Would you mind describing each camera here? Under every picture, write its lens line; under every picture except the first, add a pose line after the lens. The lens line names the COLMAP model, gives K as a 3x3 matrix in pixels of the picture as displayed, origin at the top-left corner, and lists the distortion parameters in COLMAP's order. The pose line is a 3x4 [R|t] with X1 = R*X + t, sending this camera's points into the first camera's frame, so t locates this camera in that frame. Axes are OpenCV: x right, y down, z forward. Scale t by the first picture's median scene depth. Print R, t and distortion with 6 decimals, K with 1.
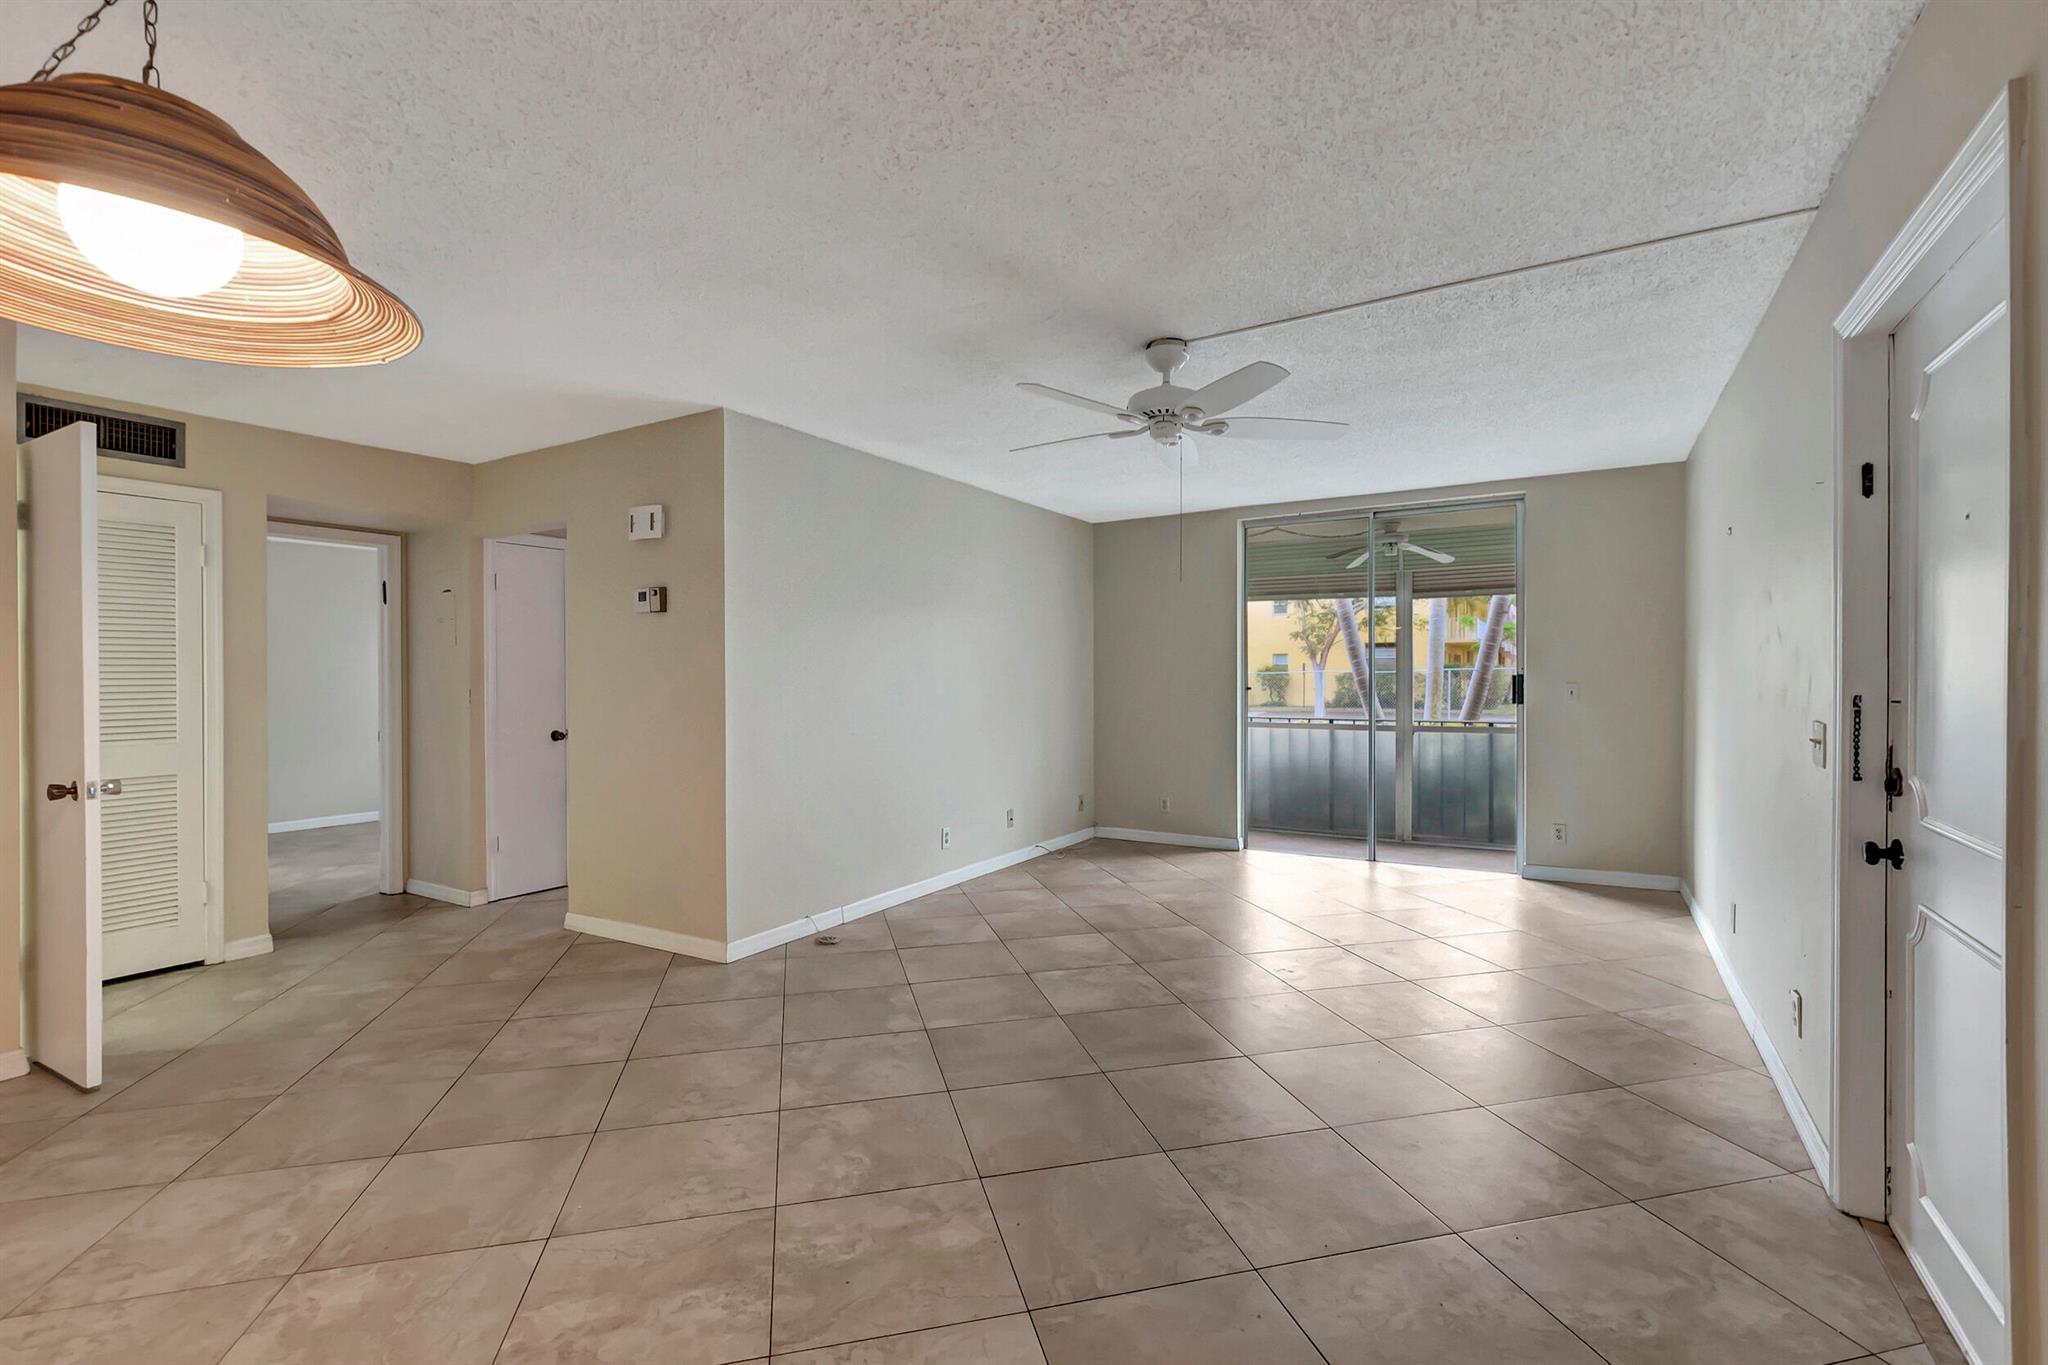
lens RADIAL K [[910.6, 0, 1017.3], [0, 910.6, 684.5], [0, 0, 1]] dist [0.000943, 0.000021]
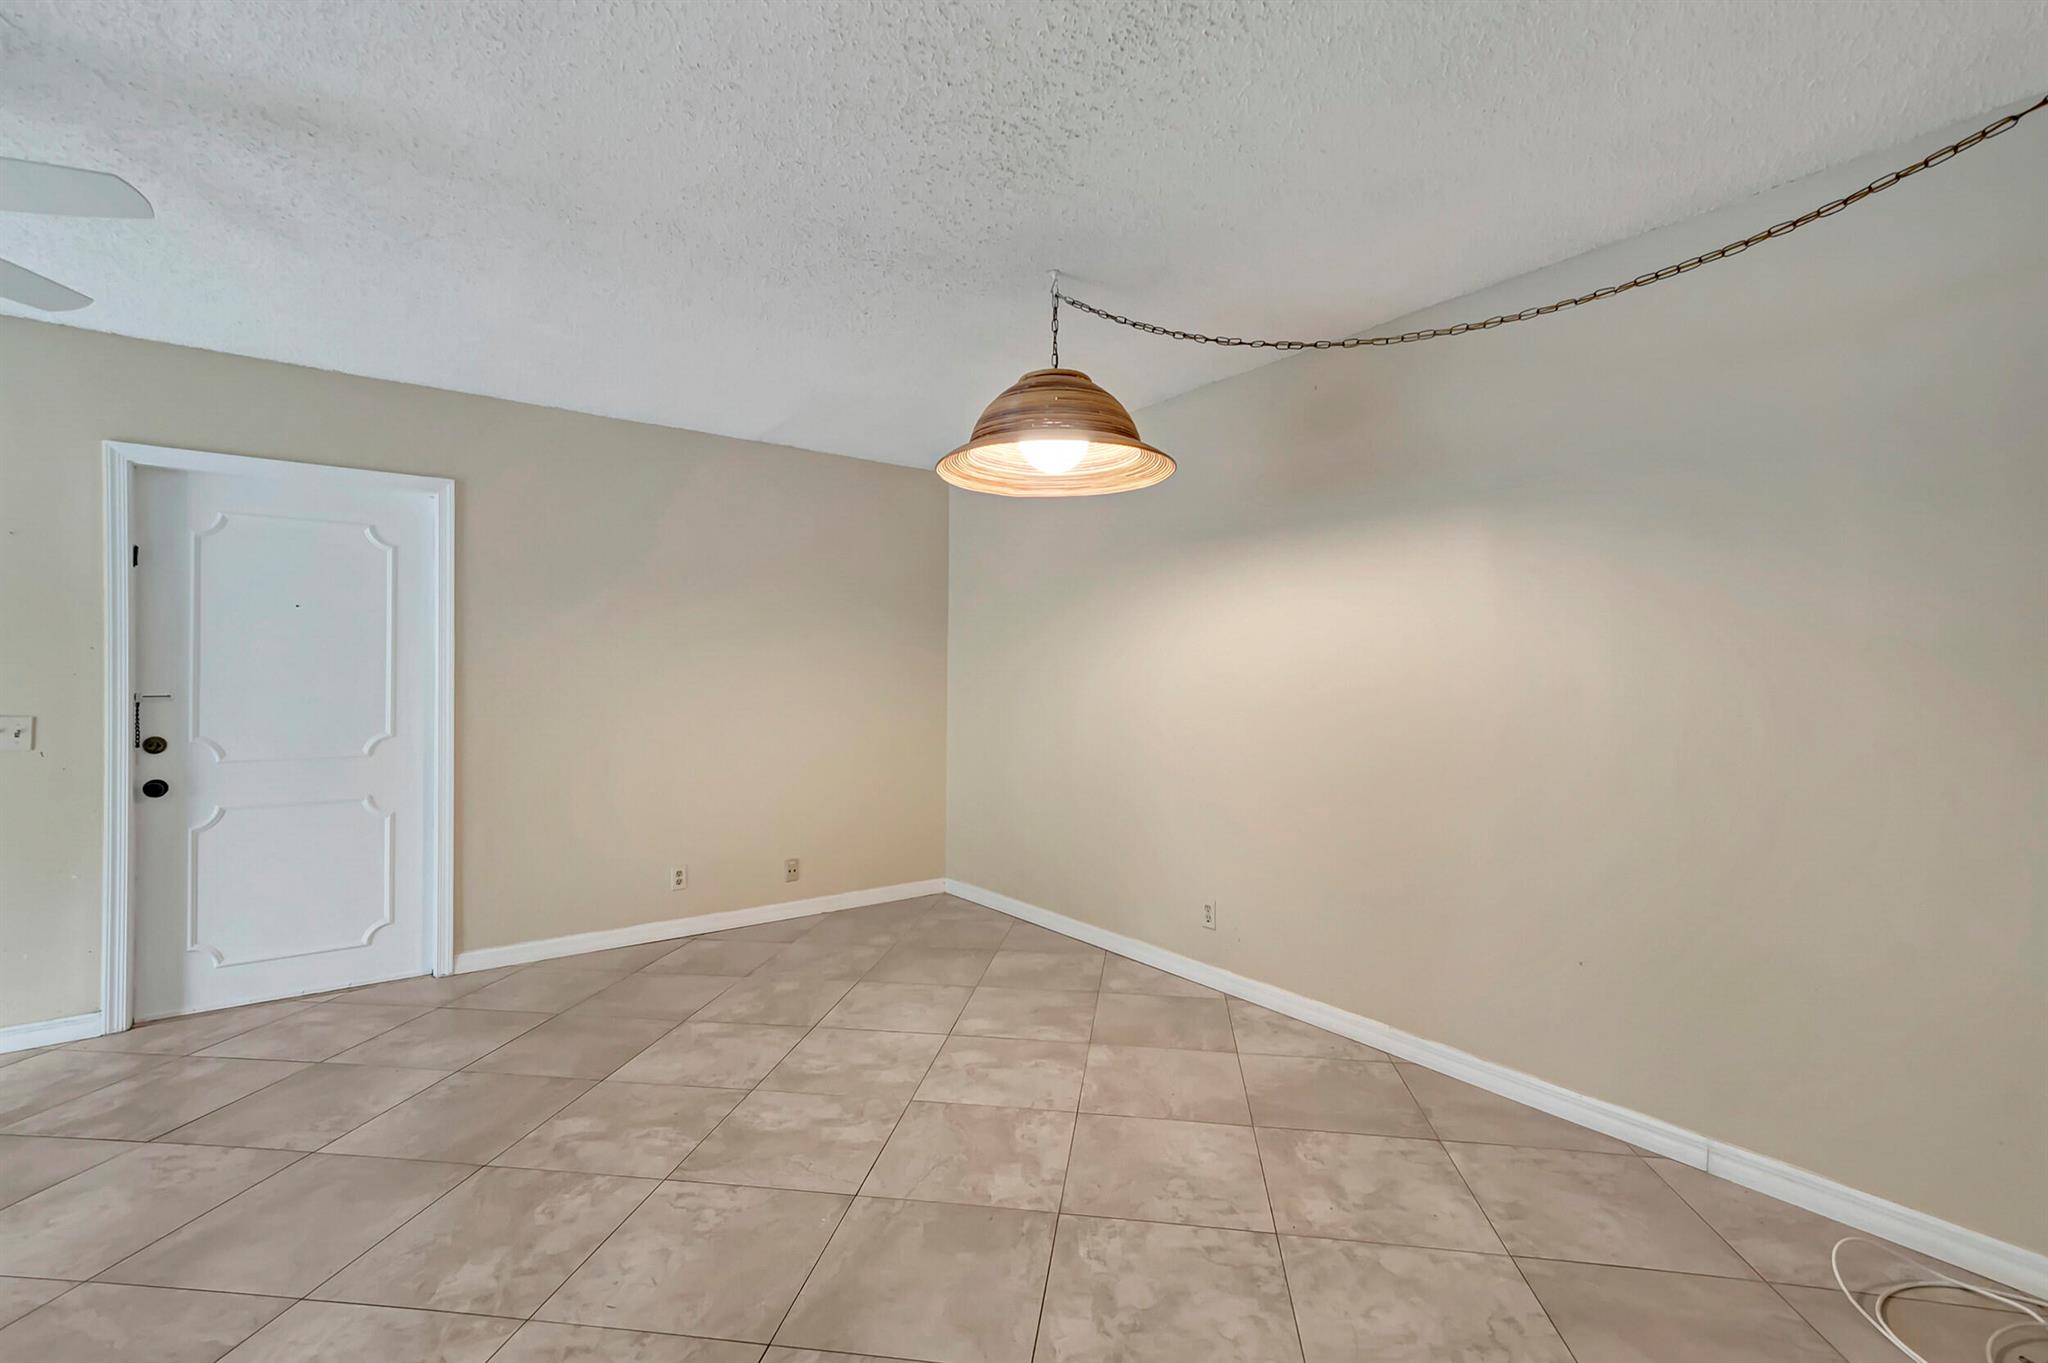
lens RADIAL K [[915.2, 0, 1022.5], [0, 915.2, 672.0], [0, 0, 1]] dist [0.025490, 0.000272]
pose [[-0.925368, 0.008640, 0.378971, -0.409624], [0.009557, 0.999954, 0.000540, -0.003250], [-0.378949, 0.004121, -0.925408, 0.709542]]
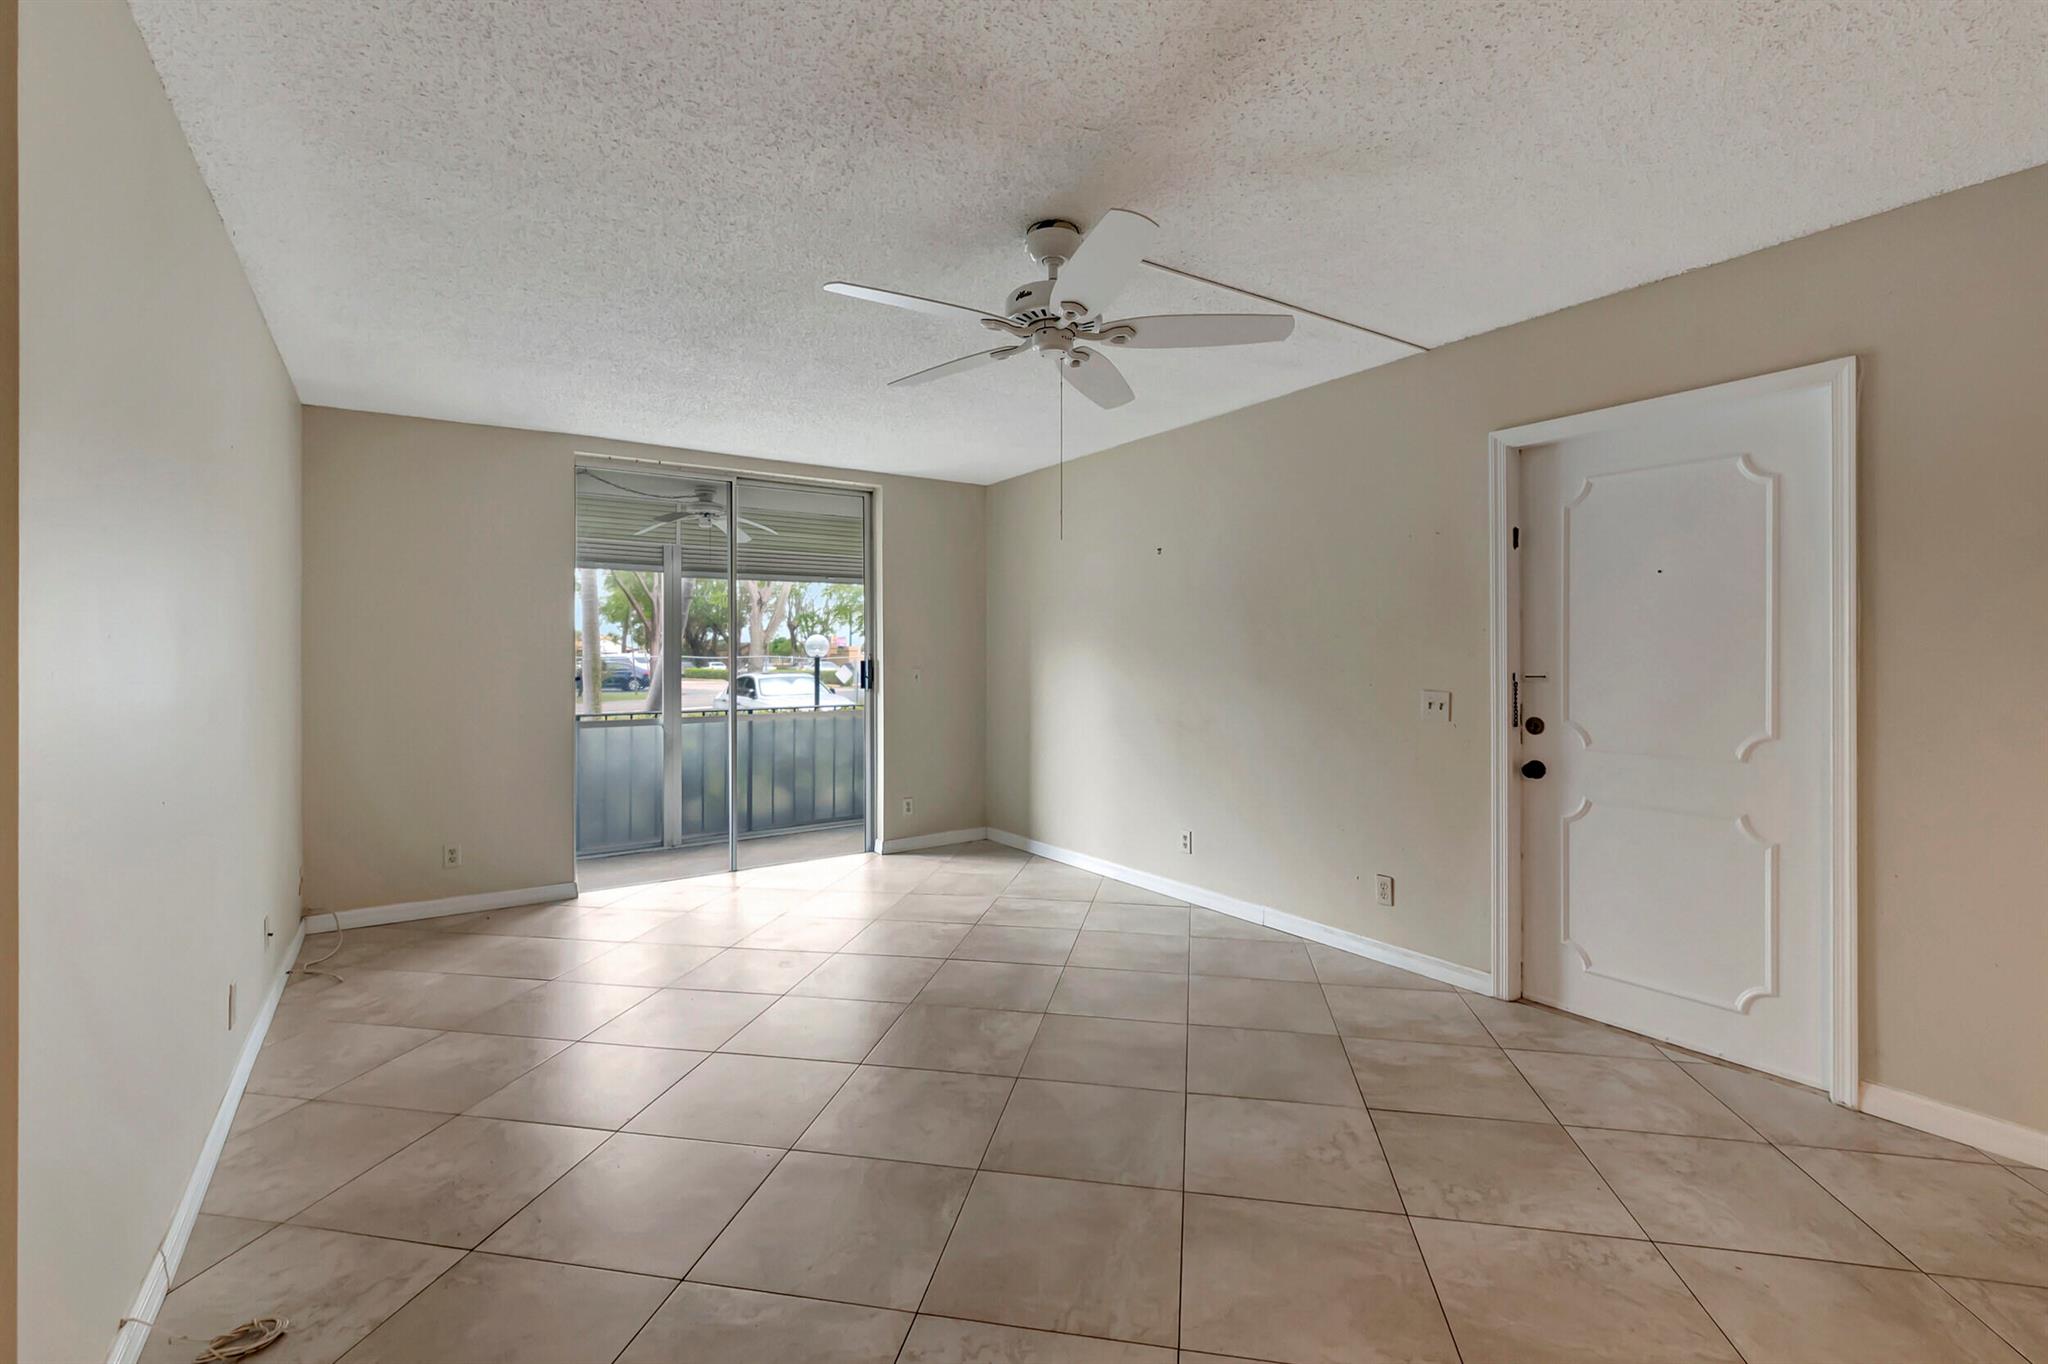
lens RADIAL K [[916.4, 0, 1020.6], [0, 916.4, 655.9], [0, 0, 1]] dist [0.001393, 0.000075]
pose [[0.418211, 0.005263, 0.908334, -0.333469], [0.010364, 0.999890, -0.010565, -0.003047], [-0.908291, 0.013832, 0.418111, 0.413188]]
